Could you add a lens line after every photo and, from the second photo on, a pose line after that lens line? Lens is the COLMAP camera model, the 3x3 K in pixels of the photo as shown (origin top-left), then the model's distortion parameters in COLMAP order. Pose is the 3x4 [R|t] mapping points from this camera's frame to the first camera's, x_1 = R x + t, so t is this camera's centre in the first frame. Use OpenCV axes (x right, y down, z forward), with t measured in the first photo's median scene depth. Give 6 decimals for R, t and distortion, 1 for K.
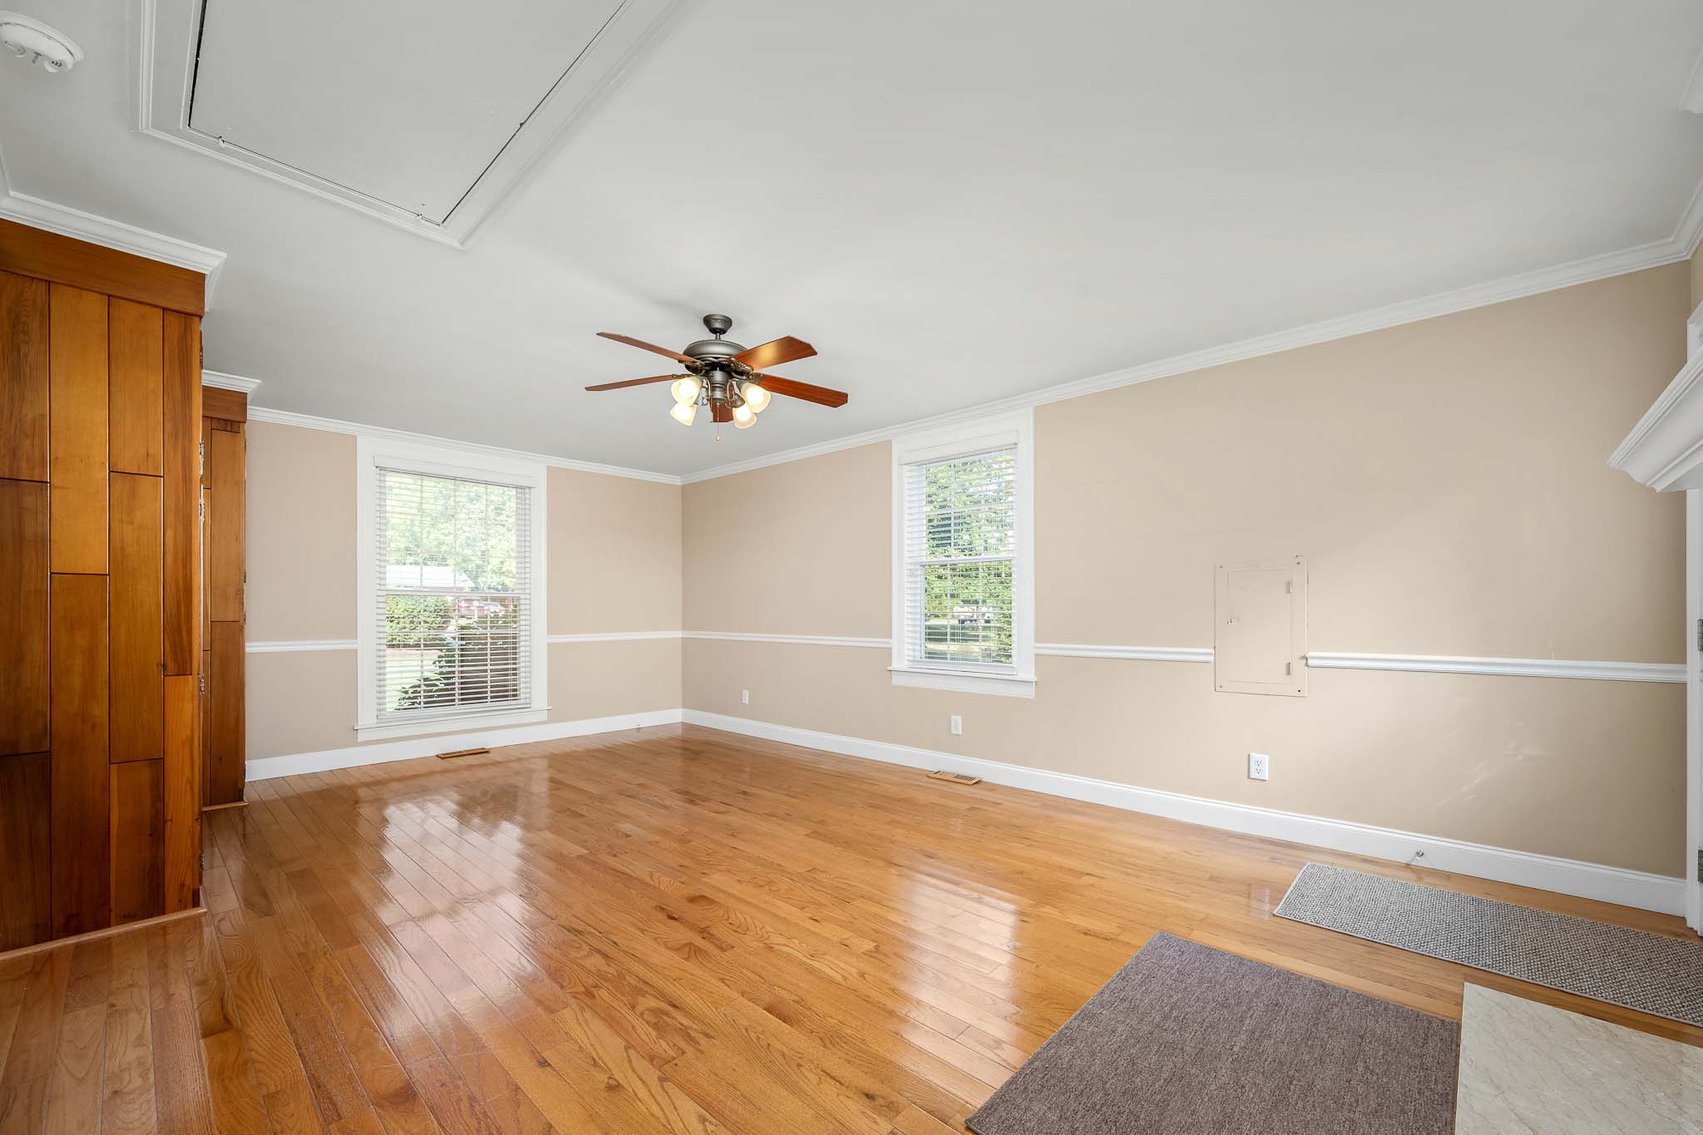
lens RADIAL K [[678.1, 0, 868.5], [0, 678.1, 610.9], [0, 0, 1]] dist [-0.003715, -0.000164]
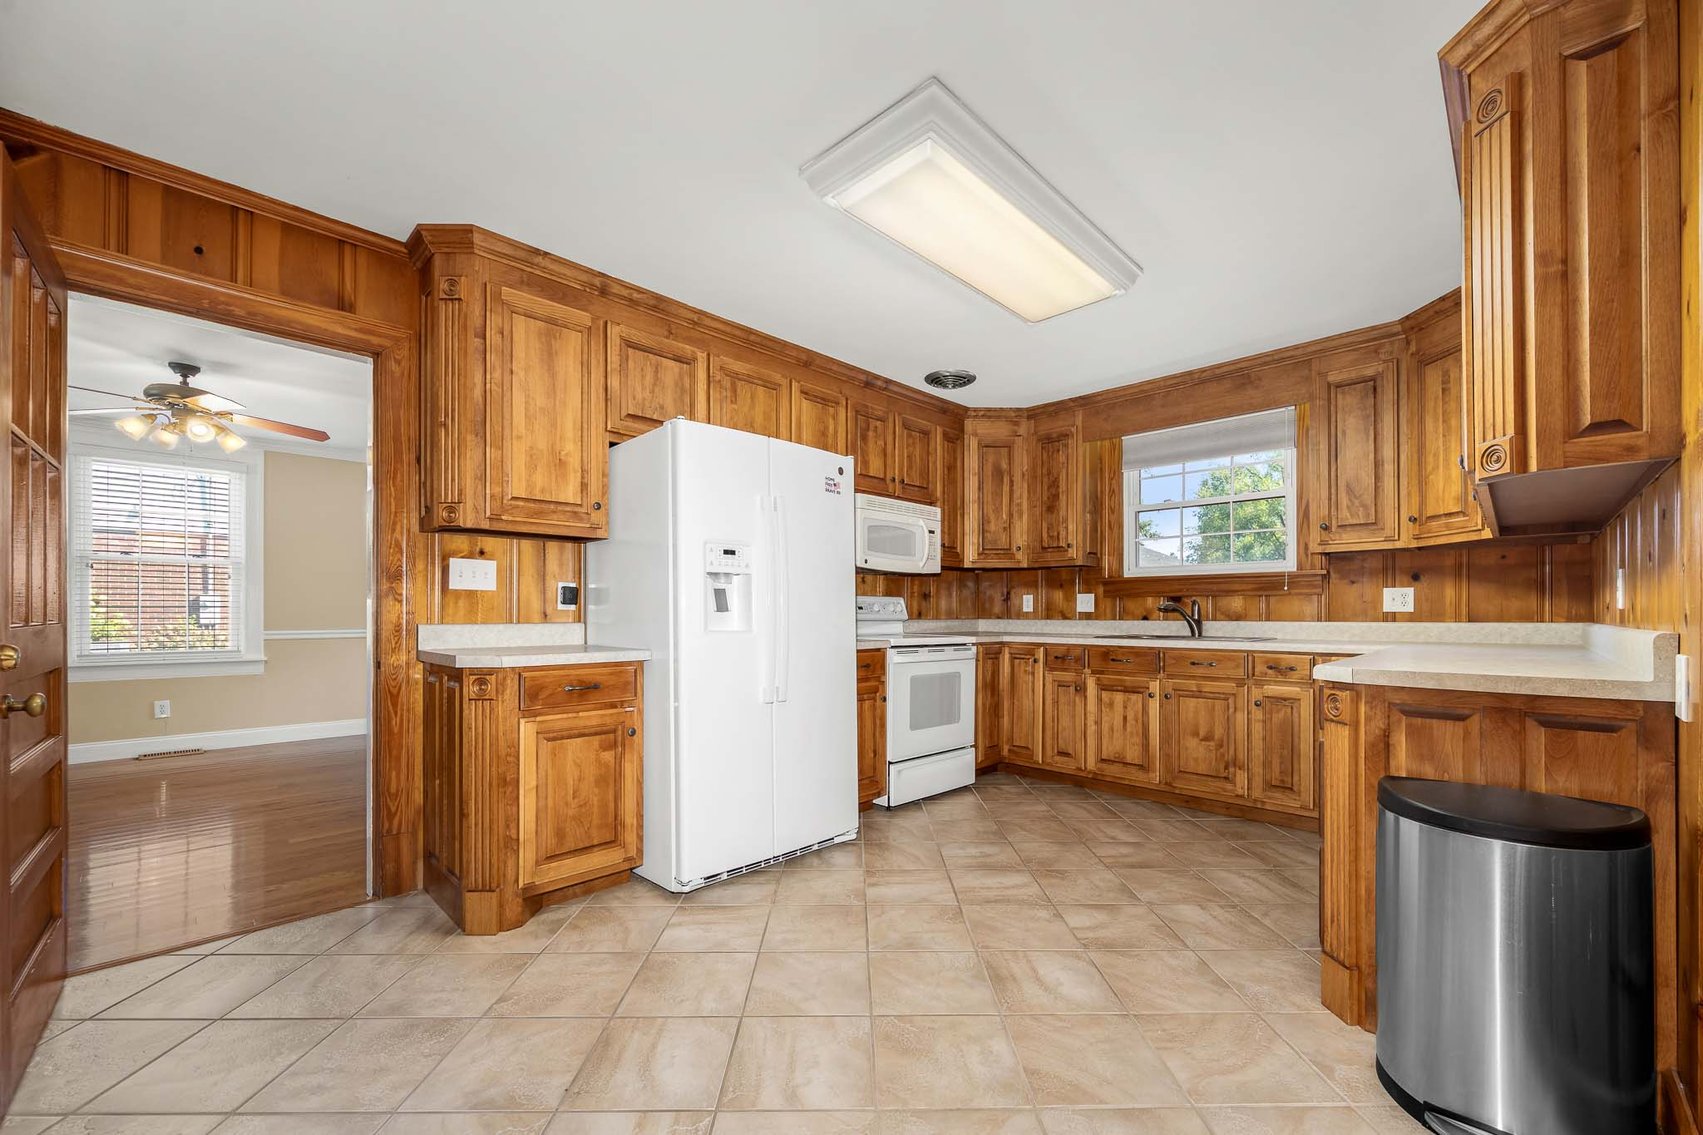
lens RADIAL K [[681.9, 0, 854.7], [0, 681.9, 608.7], [0, 0, 1]] dist [-0.000639, 0.000130]
pose [[0.042984, 0.006235, 0.999056, -1.076209], [-0.001511, 0.999980, -0.006176, 0.010793], [-0.999075, -0.001244, 0.042993, -0.204777]]
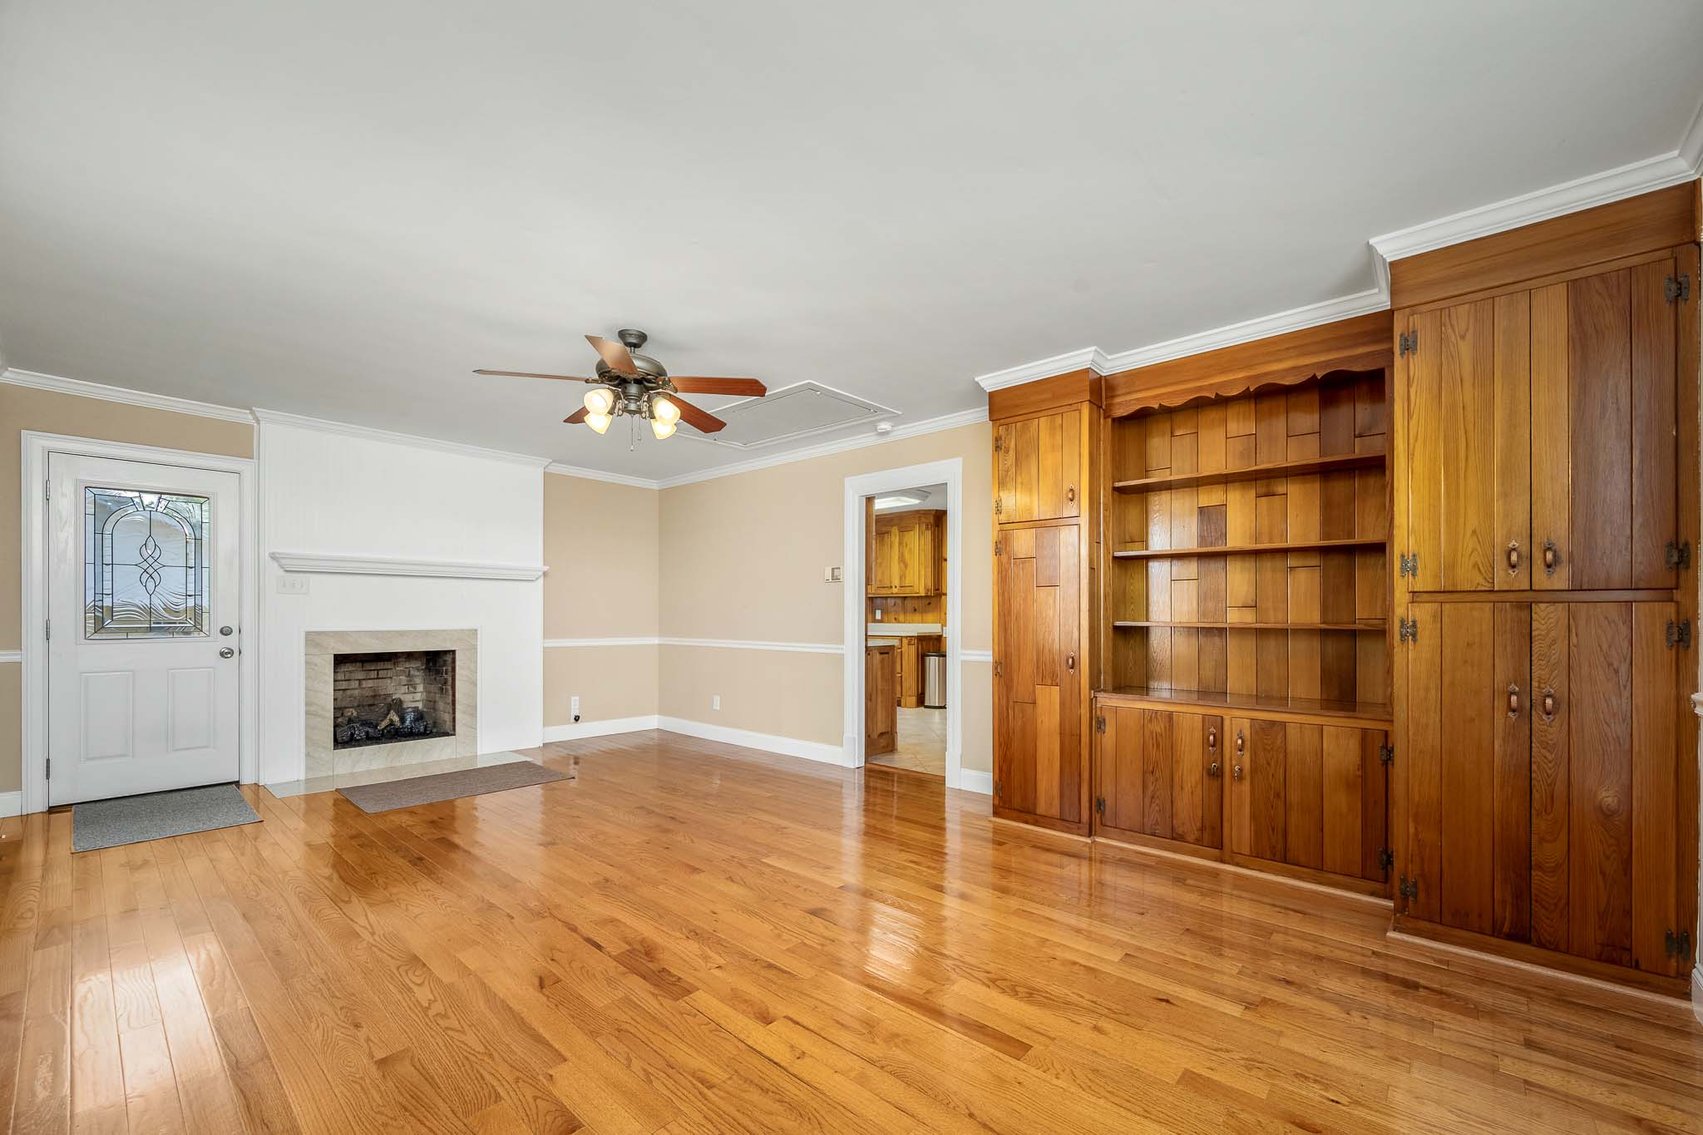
lens RADIAL K [[681.9, 0, 854.7], [0, 681.9, 608.7], [0, 0, 1]] dist [-0.000639, 0.000130]
pose [[-0.999947, -0.002341, -0.010035, -0.421211], [-0.002221, 0.999926, -0.011955, -0.000337], [0.010062, -0.011932, -0.999878, 1.561305]]
